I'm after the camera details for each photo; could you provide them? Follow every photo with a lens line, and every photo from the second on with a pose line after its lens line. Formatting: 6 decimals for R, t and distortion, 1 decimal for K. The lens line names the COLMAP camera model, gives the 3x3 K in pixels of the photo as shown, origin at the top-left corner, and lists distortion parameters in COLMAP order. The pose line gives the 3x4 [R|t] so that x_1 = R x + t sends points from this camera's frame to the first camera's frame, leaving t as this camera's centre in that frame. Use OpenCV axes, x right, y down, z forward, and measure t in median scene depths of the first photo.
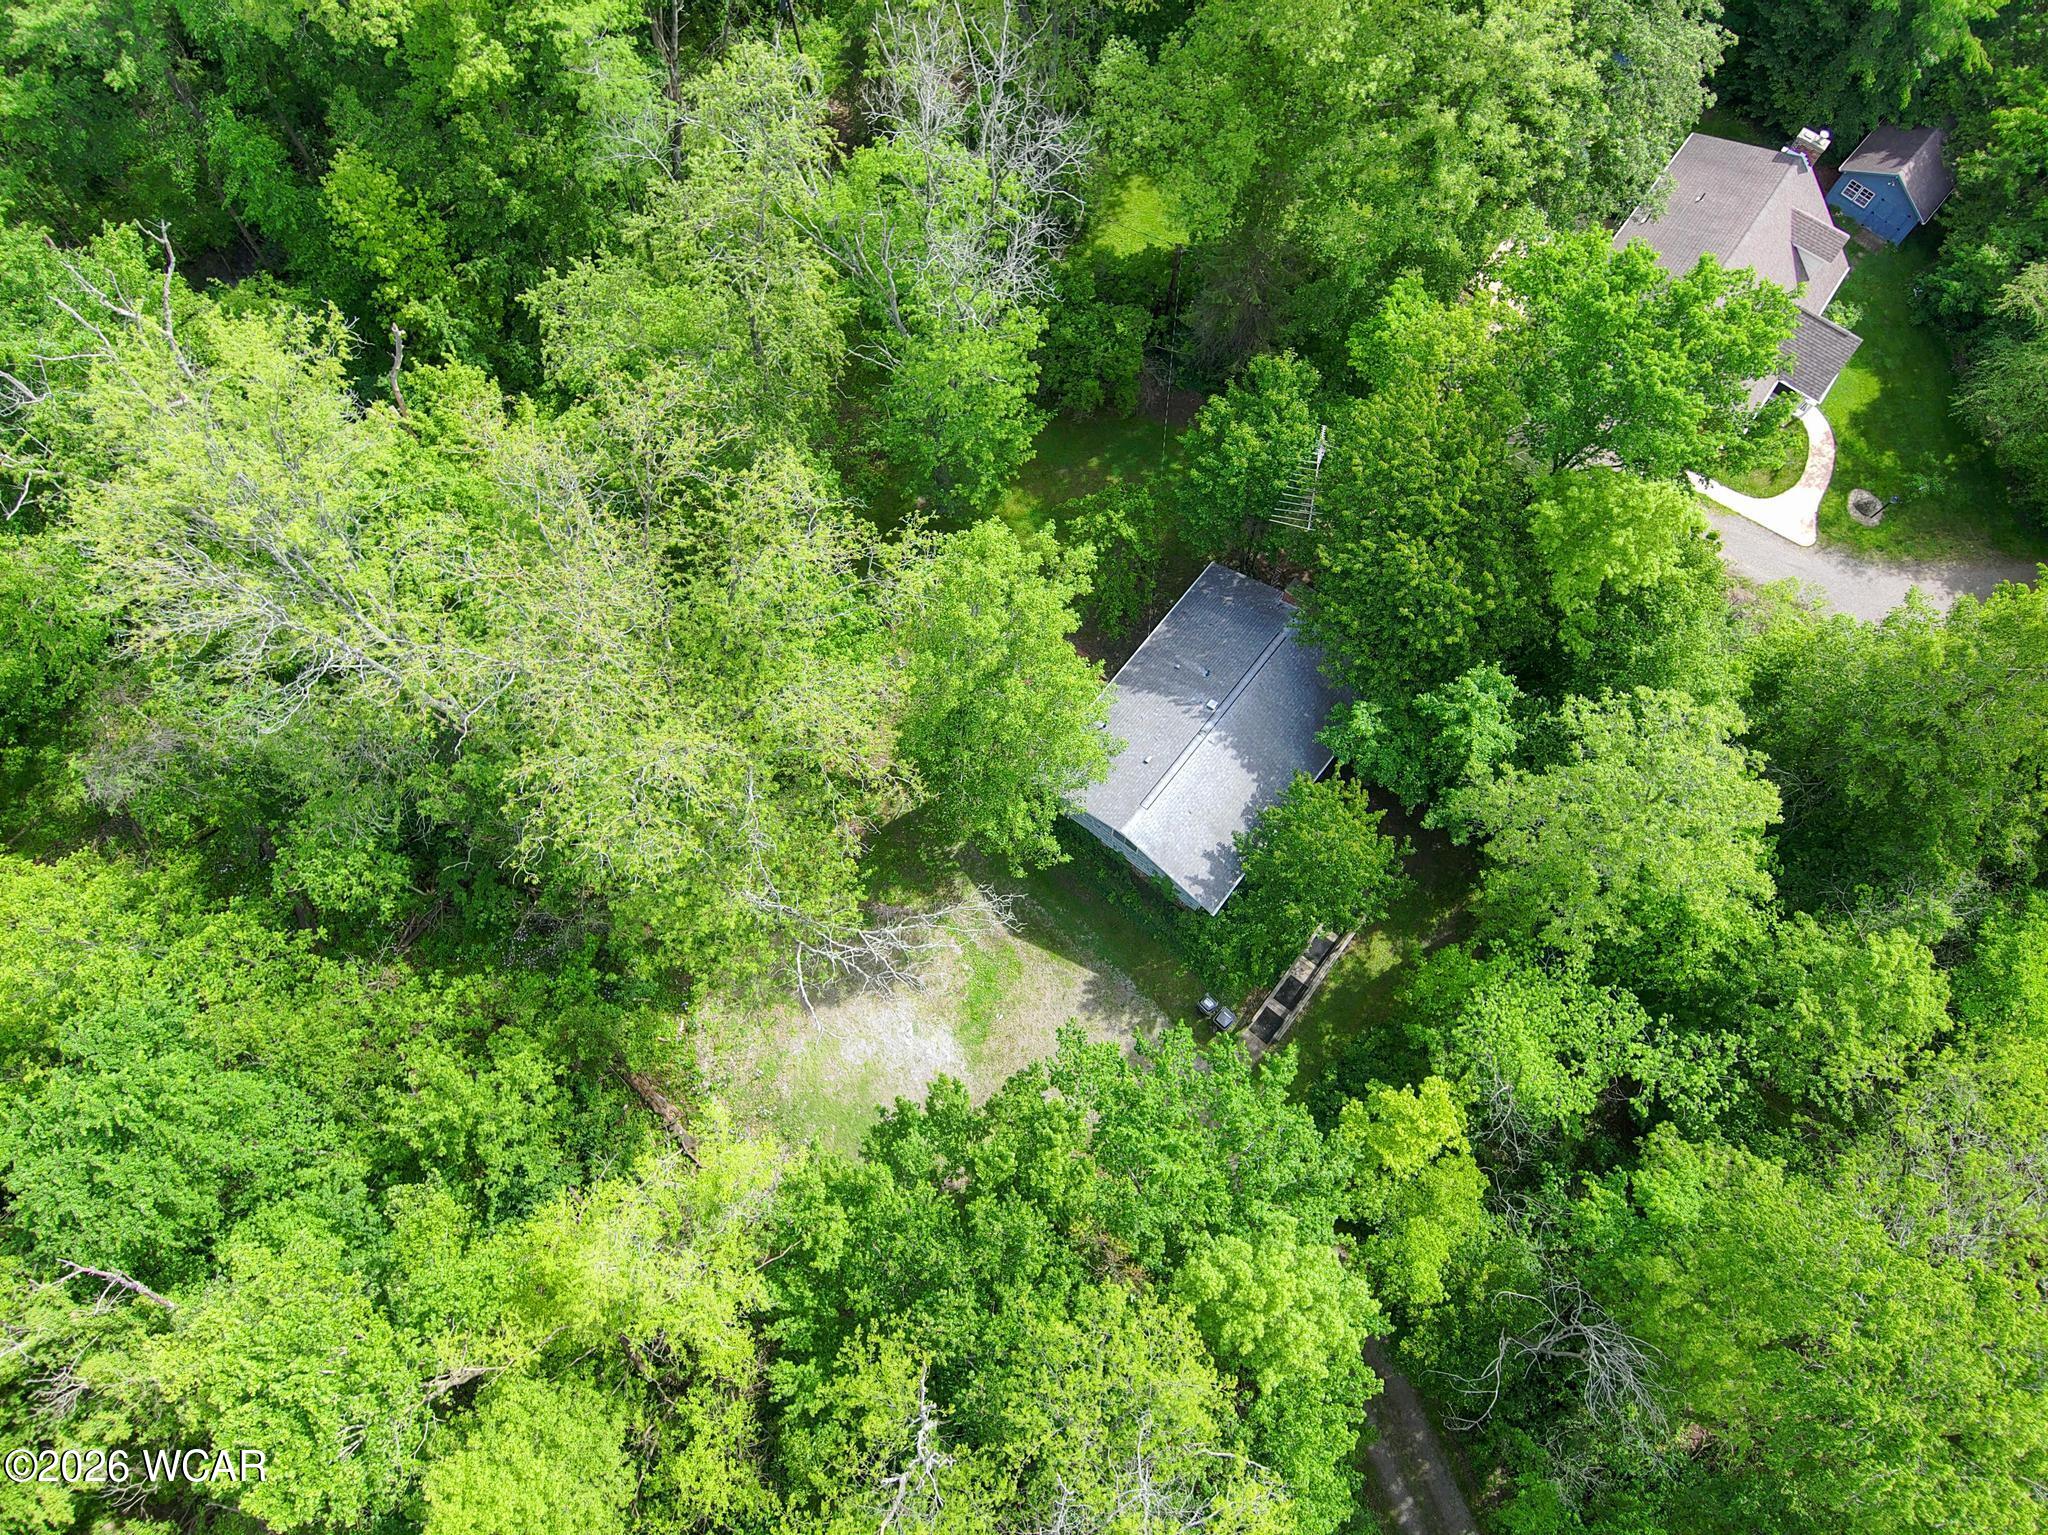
lens RADIAL K [[1254.8, 0, 1029.8], [0, 1254.8, 688.6], [0, 0, 1]] dist [0.000833, -0.031725]
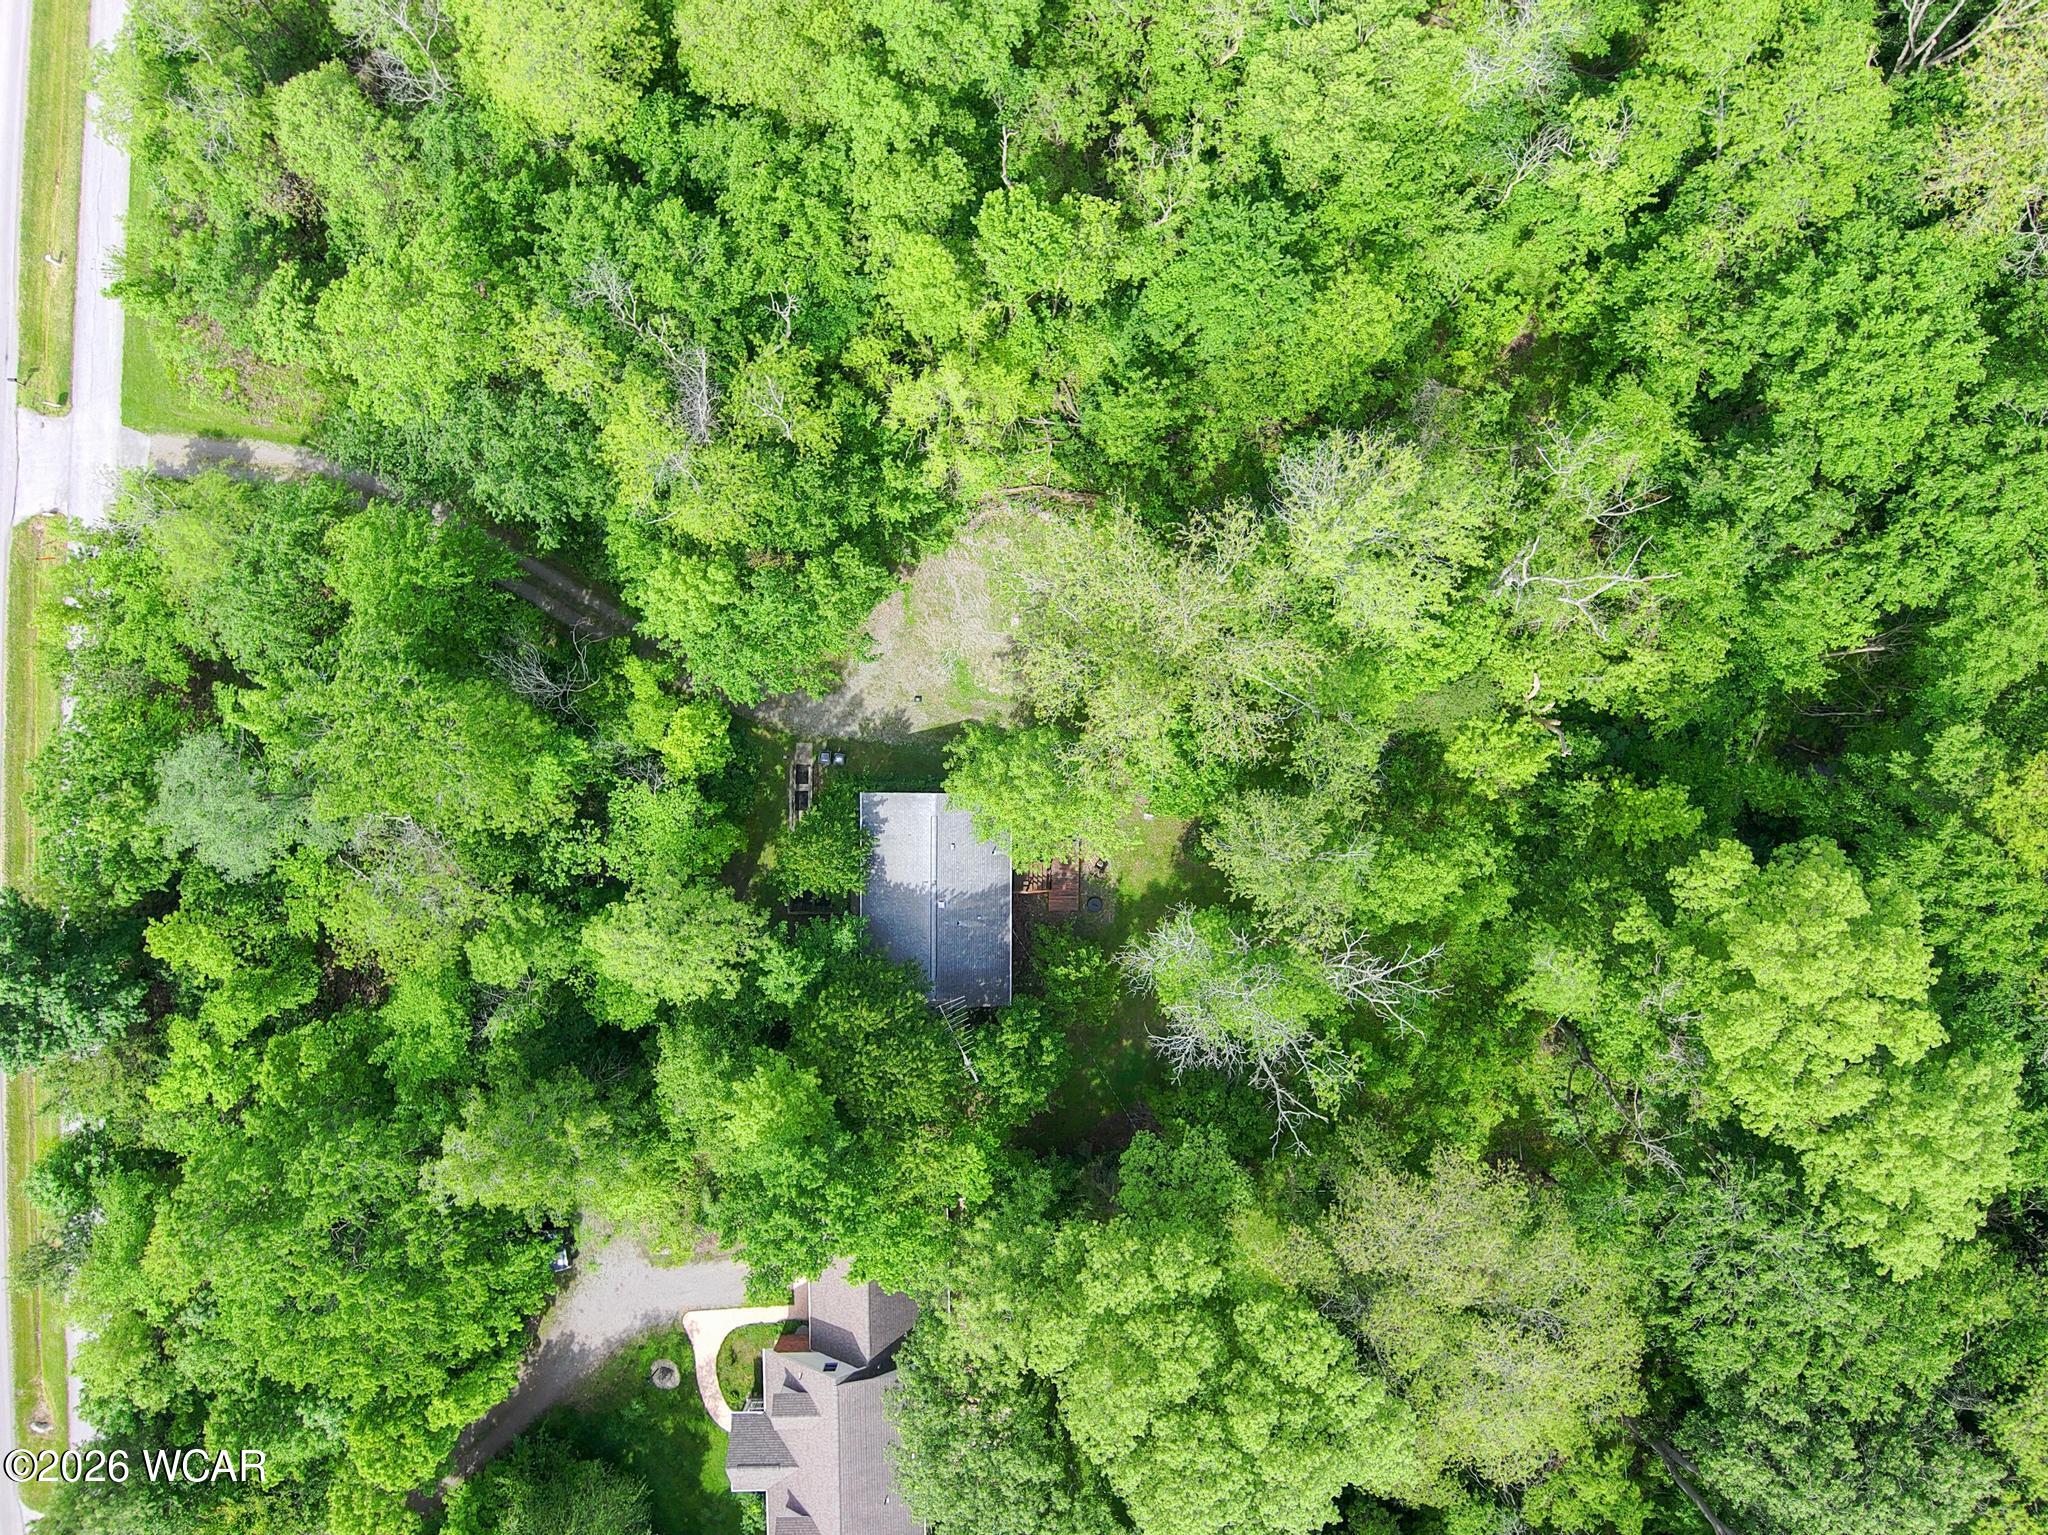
lens RADIAL K [[1298.6, 0, 1027.4], [0, 1298.6, 827.7], [0, 0, 1]] dist [0.001689, -0.039884]
pose [[-0.786365, 0.617485, 0.018470, -0.016242], [-0.576508, -0.744268, 0.337199, -0.442779], [0.221963, 0.254514, 0.941252, -0.394039]]
